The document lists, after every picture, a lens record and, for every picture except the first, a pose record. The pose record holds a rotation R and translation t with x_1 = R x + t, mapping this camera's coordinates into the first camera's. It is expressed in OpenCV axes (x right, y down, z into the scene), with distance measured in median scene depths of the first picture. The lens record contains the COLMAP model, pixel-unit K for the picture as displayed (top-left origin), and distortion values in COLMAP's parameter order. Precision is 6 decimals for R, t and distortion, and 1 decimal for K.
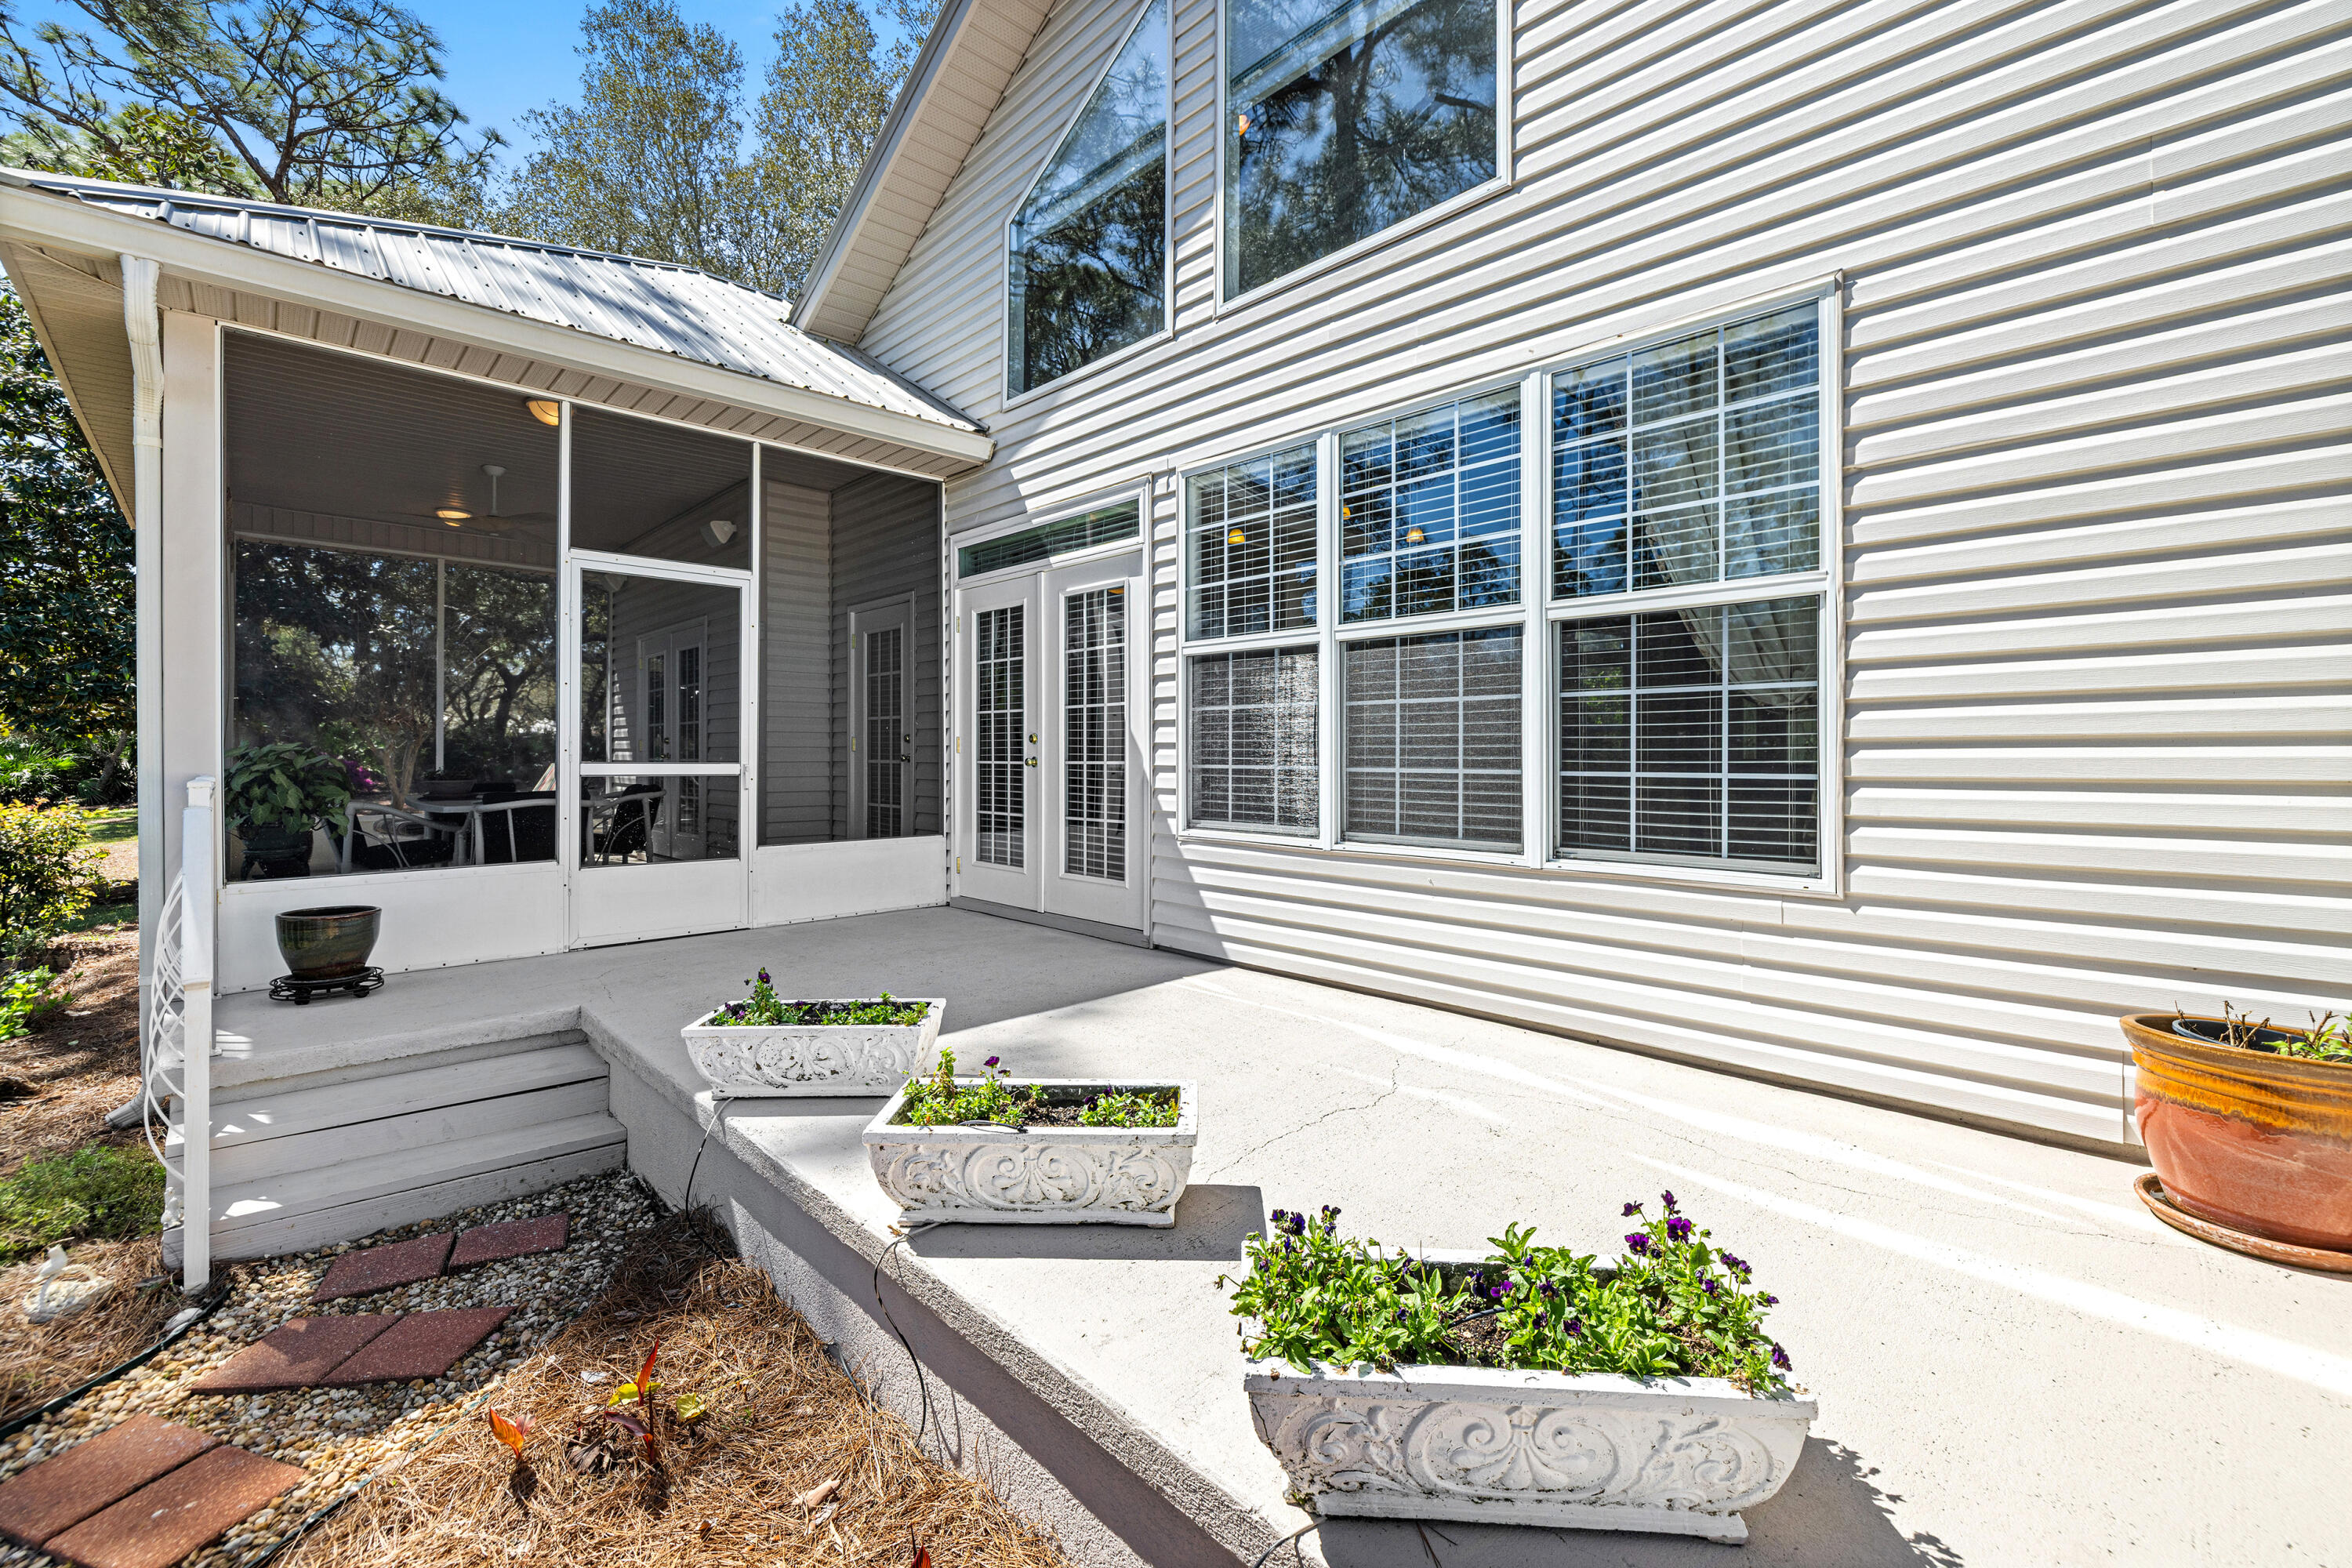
lens RADIAL K [[1015.4, 0, 1168.6], [0, 1015.4, 753.7], [0, 0, 1]] dist [0.003097, -0.000282]
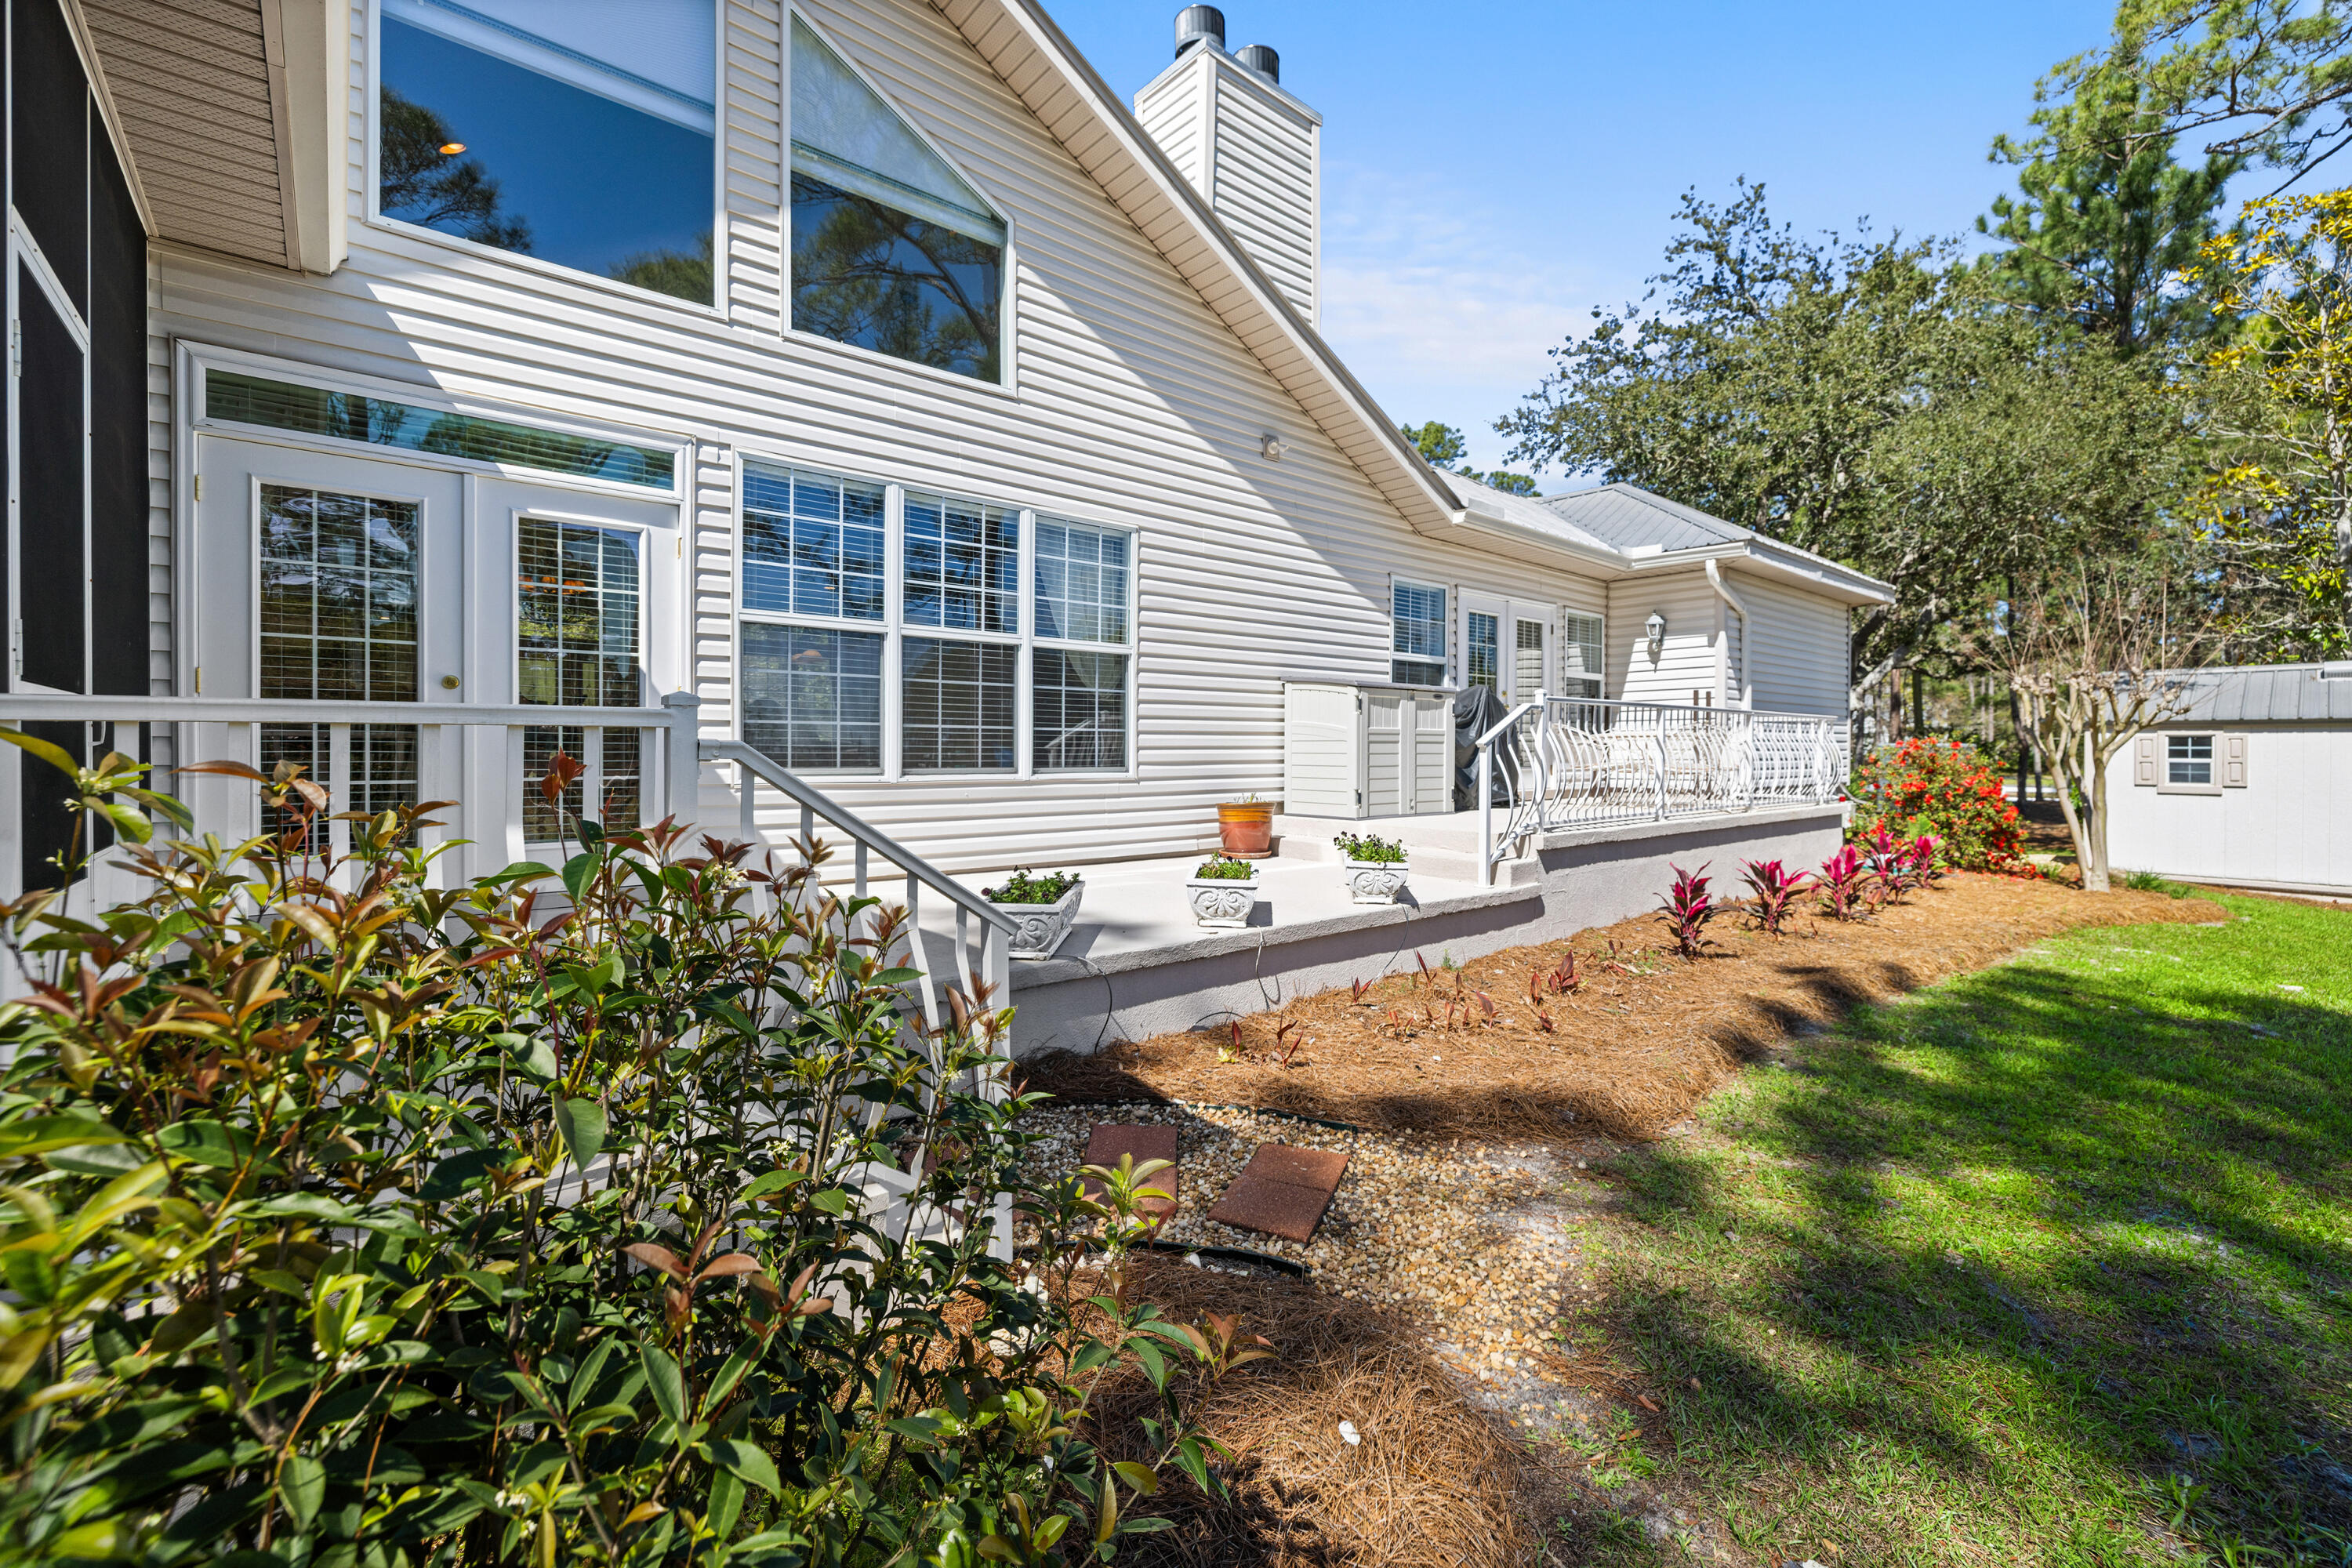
lens RADIAL K [[1015.4, 0, 1168.6], [0, 1015.4, 753.7], [0, 0, 1]] dist [0.003097, -0.000282]
pose [[0.032713, -0.001911, 0.999463, -1.063282], [-0.002108, 0.999996, 0.001981, 0.044536], [-0.999463, -0.002171, 0.032709, 0.498850]]
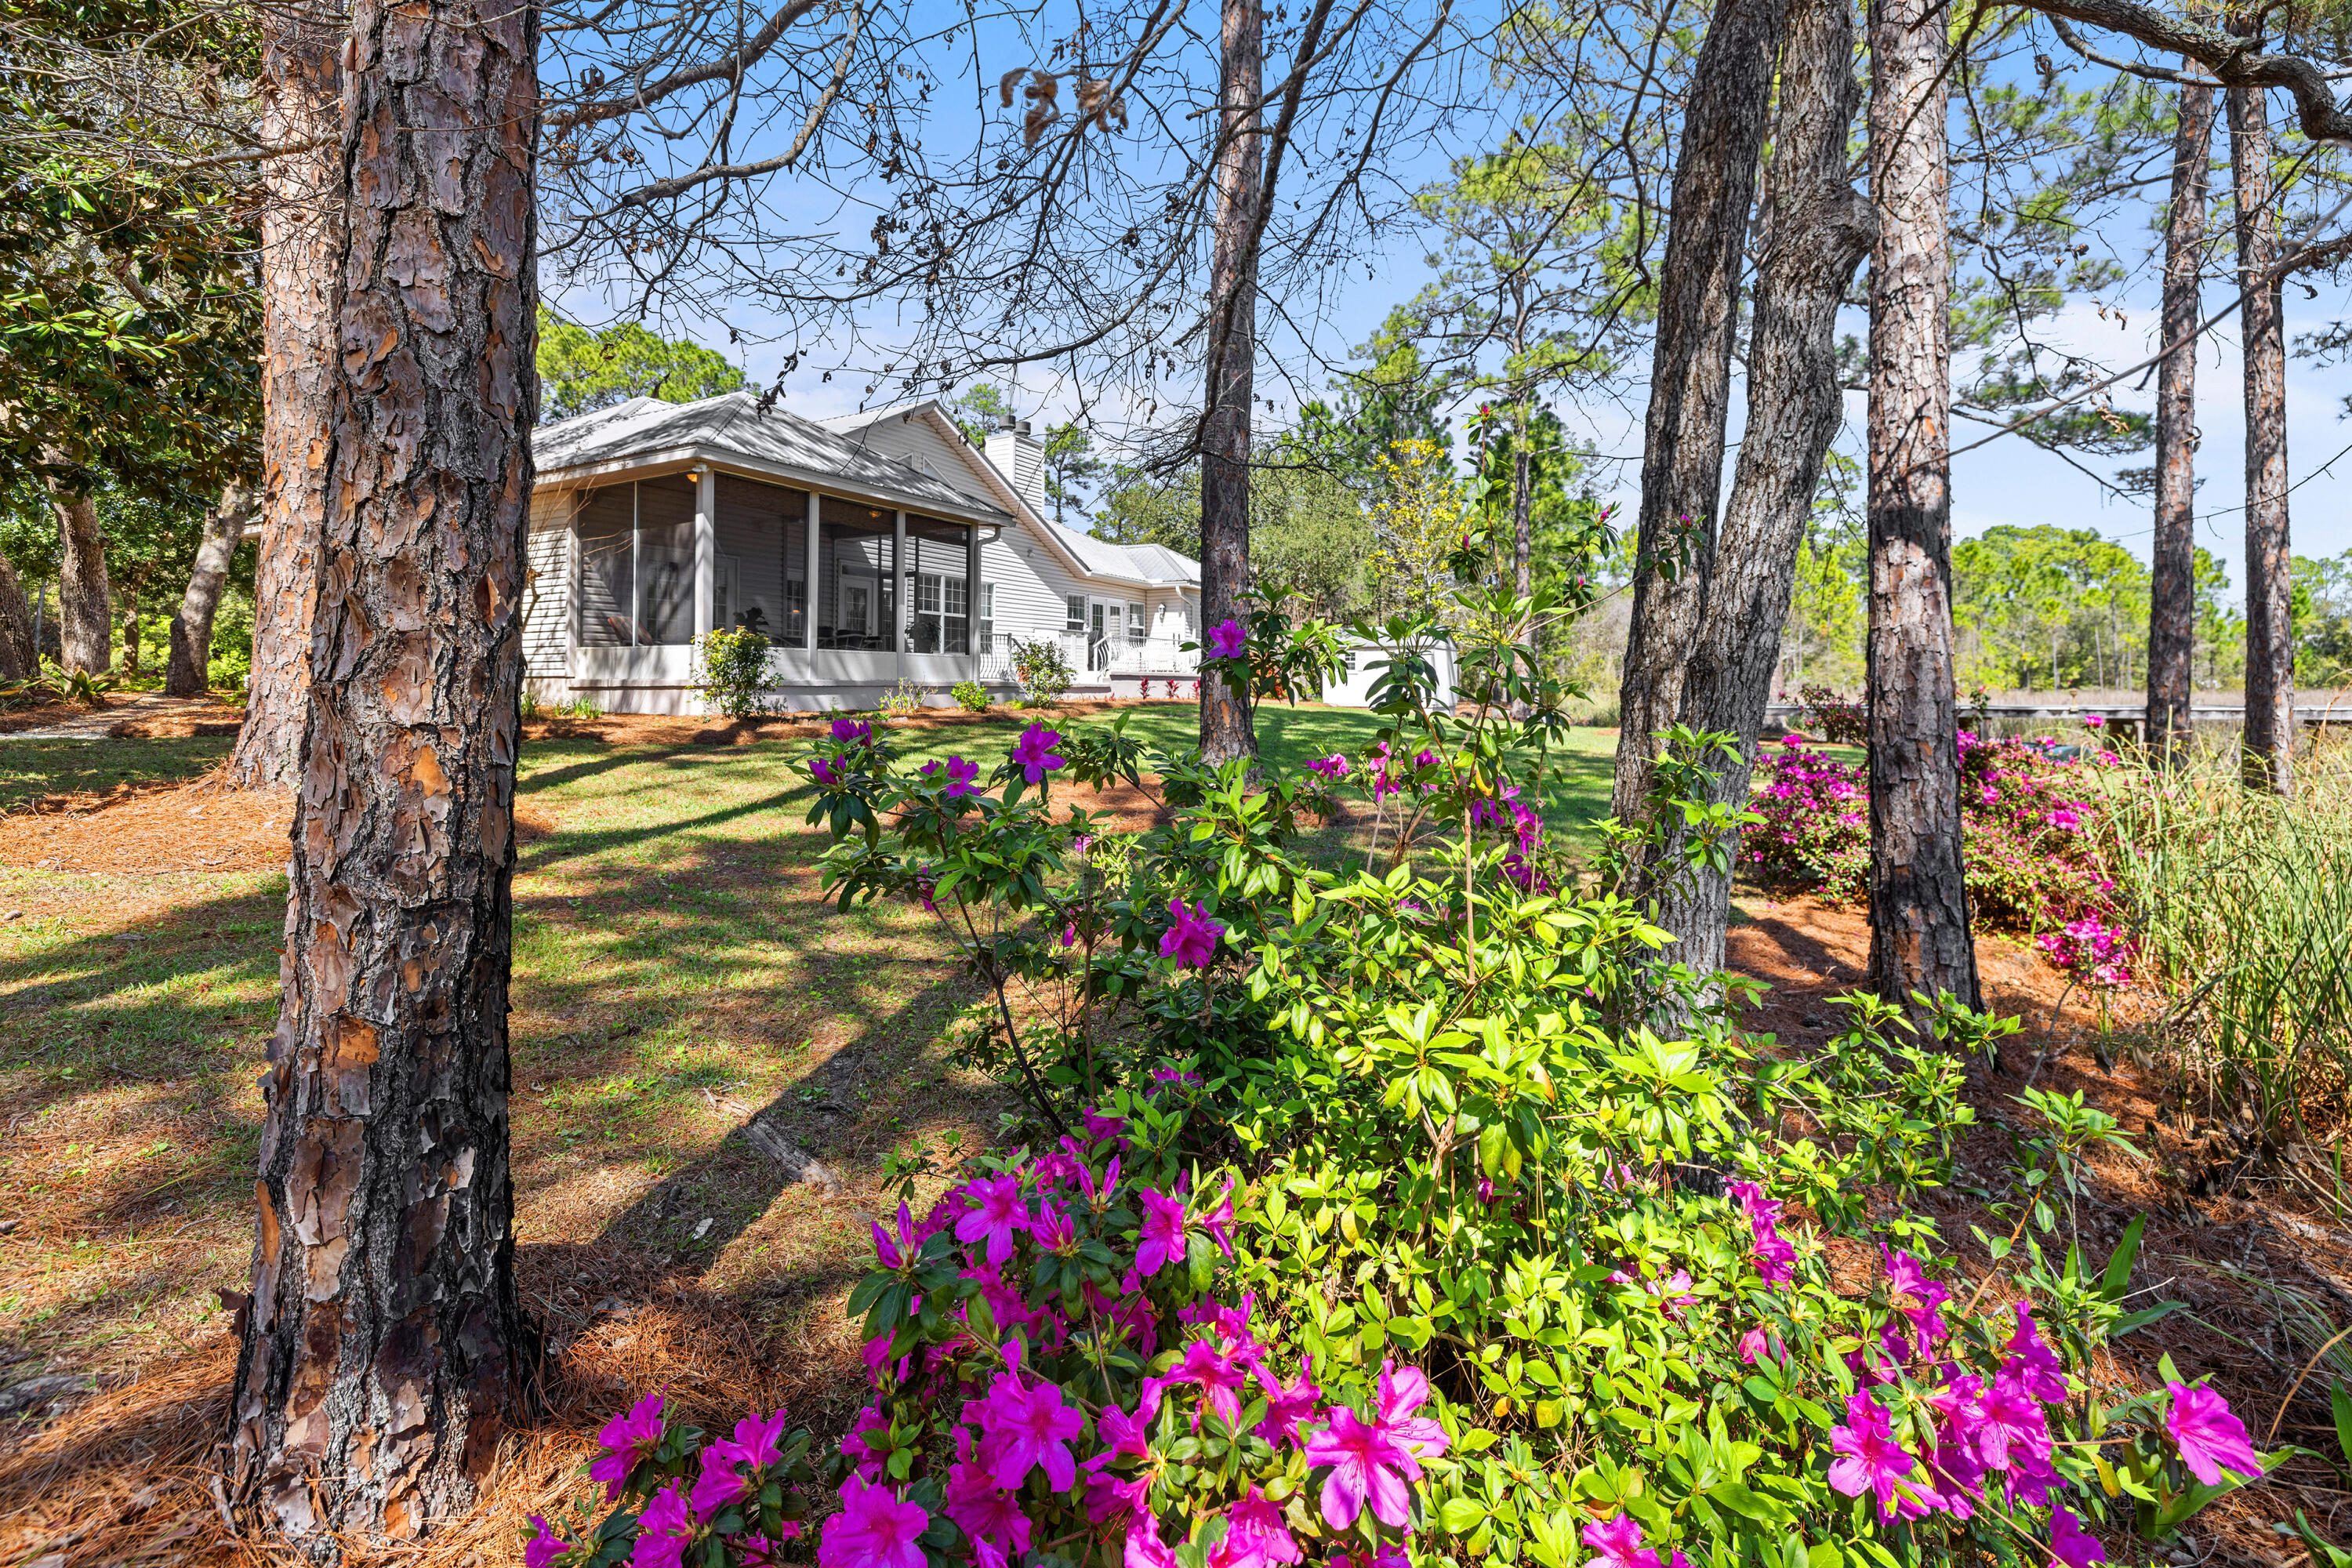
lens RADIAL K [[1036.6, 0, 1173.3], [0, 1036.6, 703.4], [0, 0, 1]] dist [-0.002924, -0.000392]
pose [[-0.314727, -0.011775, 0.949109, -4.636678], [0.002813, 0.999907, 0.013338, 0.243391], [-0.949178, 0.006868, -0.314665, 1.357420]]
